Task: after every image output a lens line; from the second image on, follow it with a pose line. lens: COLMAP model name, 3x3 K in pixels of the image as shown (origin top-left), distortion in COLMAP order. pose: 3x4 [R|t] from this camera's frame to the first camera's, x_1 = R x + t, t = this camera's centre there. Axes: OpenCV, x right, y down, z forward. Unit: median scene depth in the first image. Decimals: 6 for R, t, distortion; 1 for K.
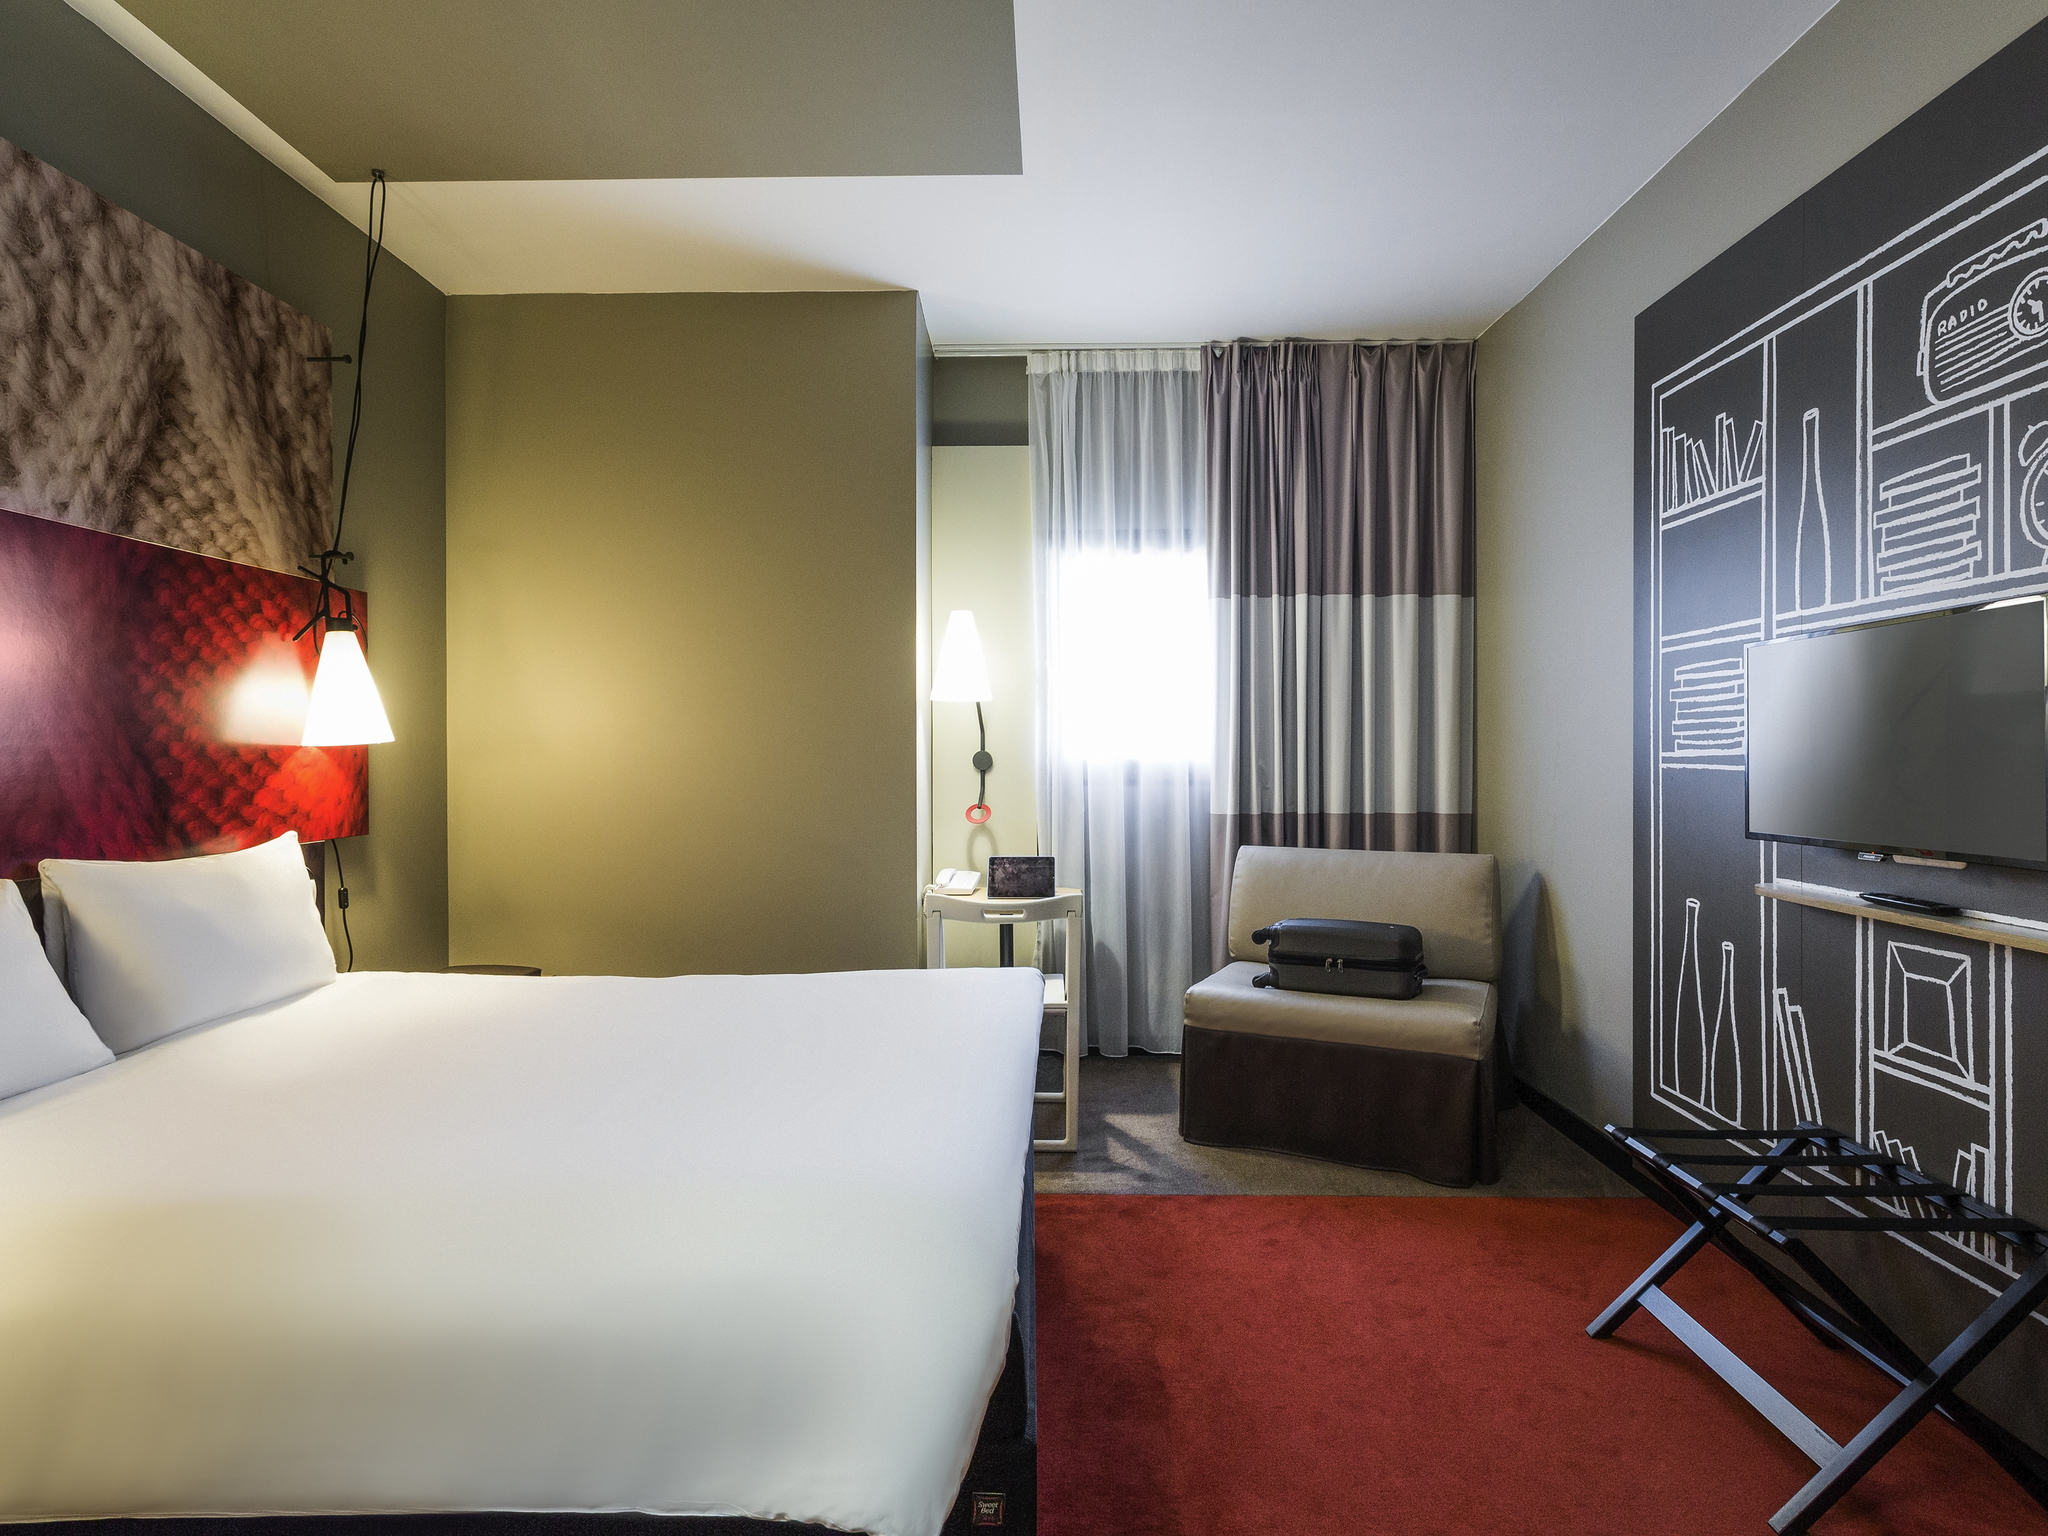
lens RADIAL K [[1082.7, 0, 1029.8], [0, 1082.7, 764.6], [0, 0, 1]] dist [-0.002918, 0.003789]
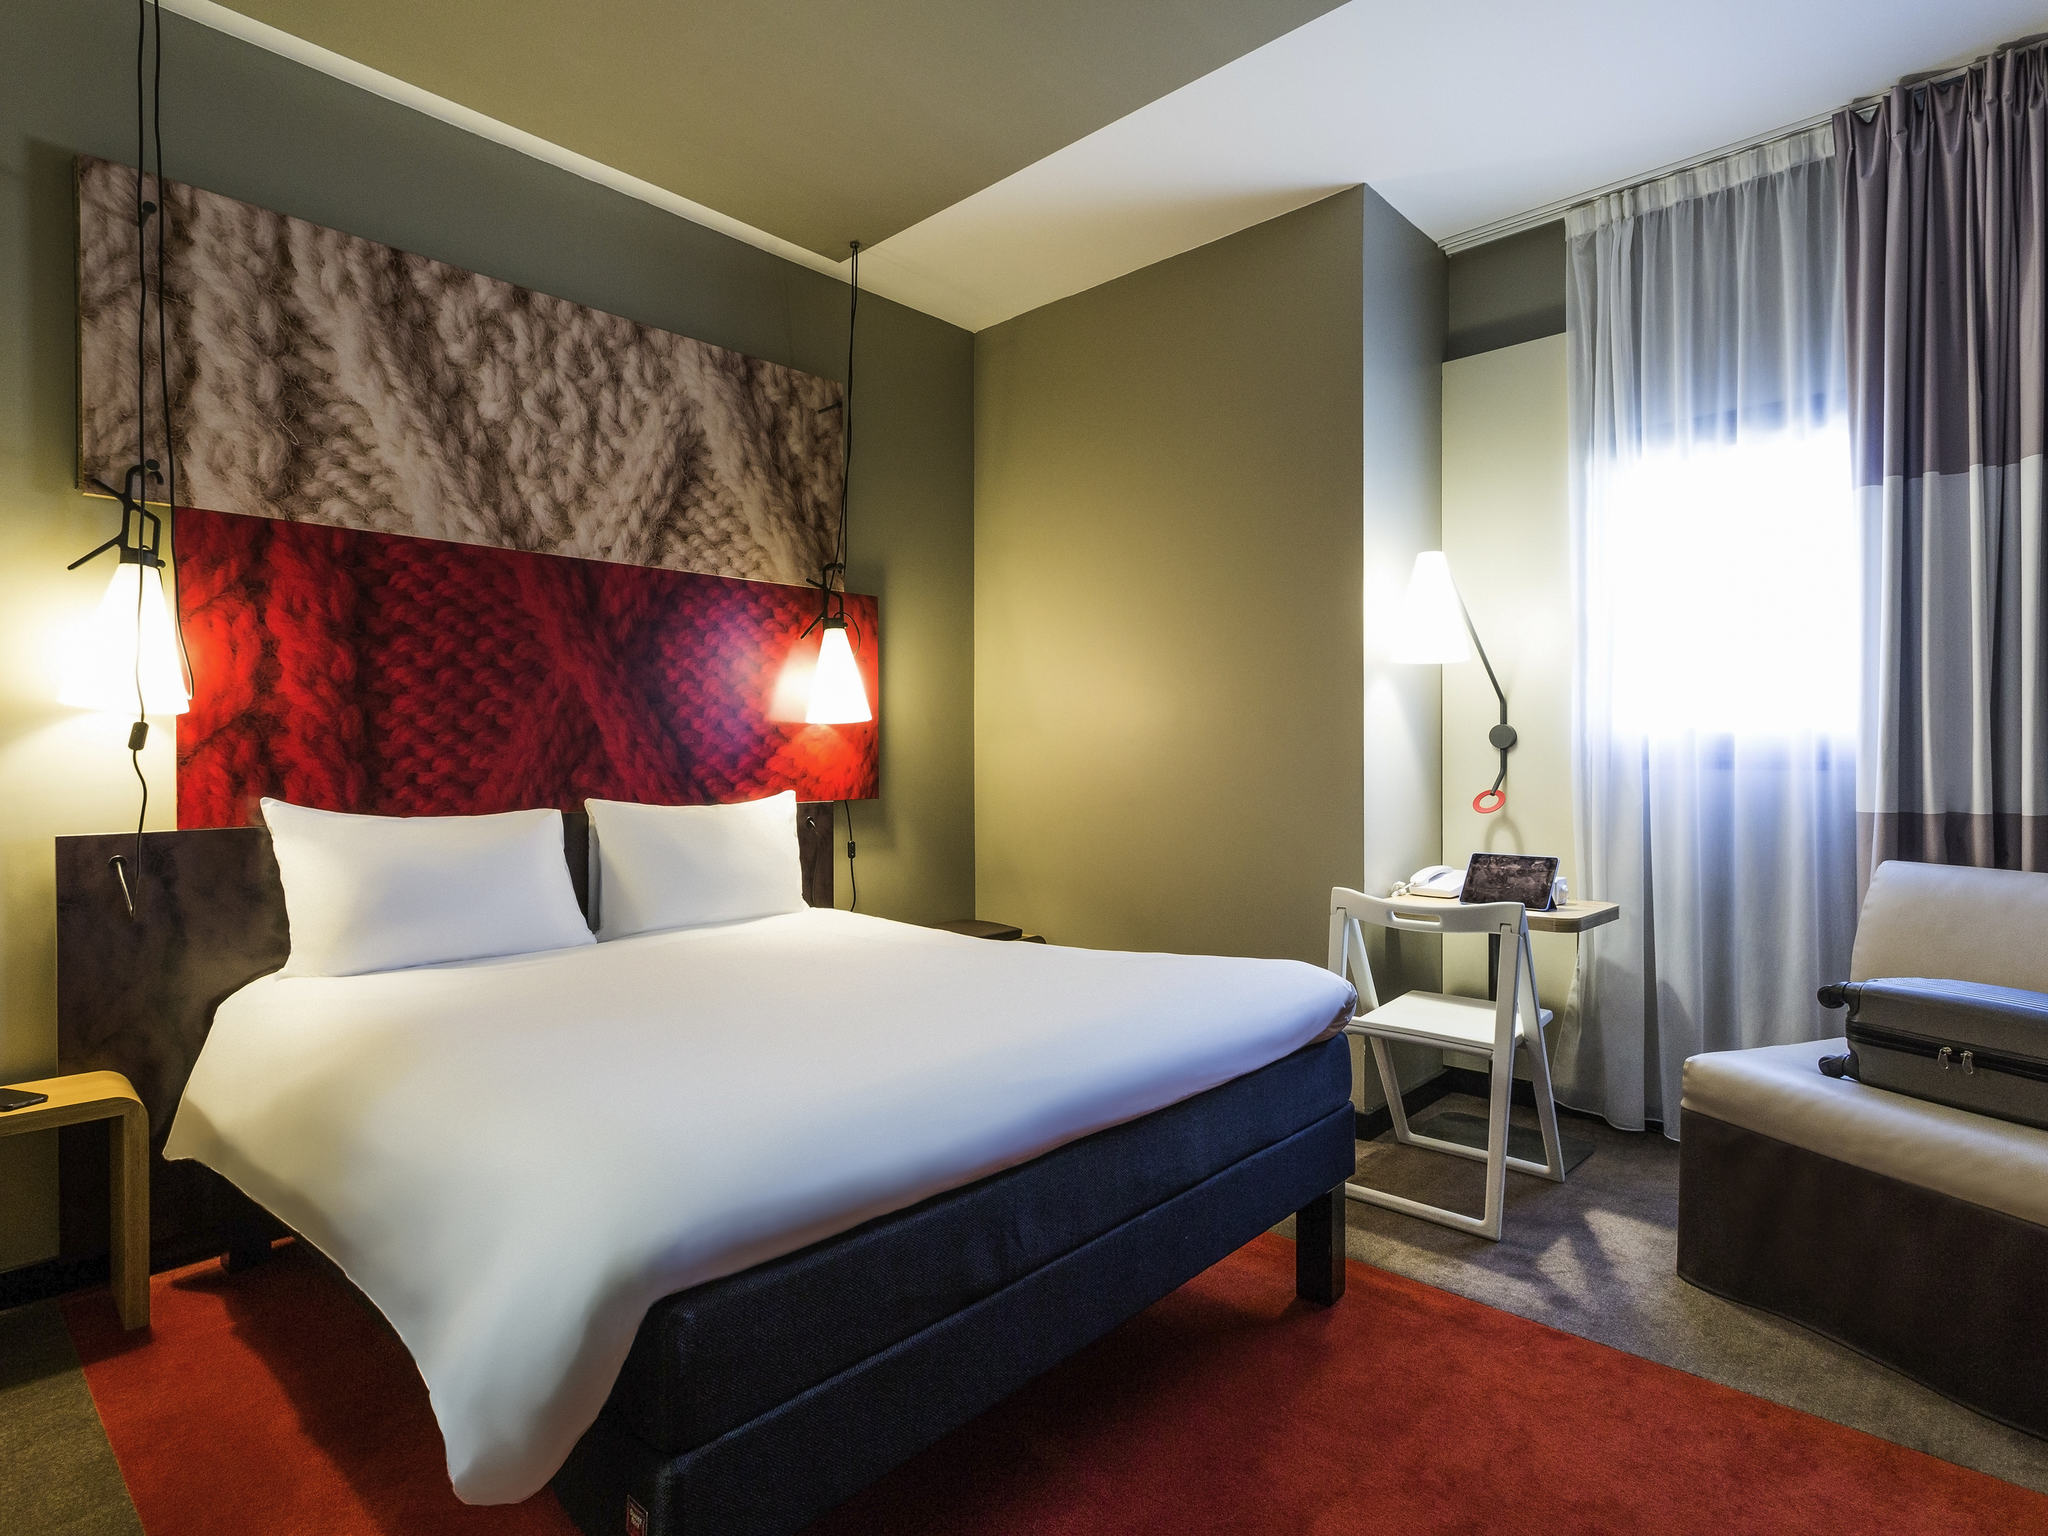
lens RADIAL K [[1082.7, 0, 1022.3], [0, 1082.7, 762.5], [0, 0, 1]] dist [-0.002918, 0.003789]
pose [[0.743326, 0.003502, -0.668920, 0.302291], [-0.006145, 0.999980, -0.001594, 0.025091], [0.668901, 0.005296, 0.743333, 0.210705]]
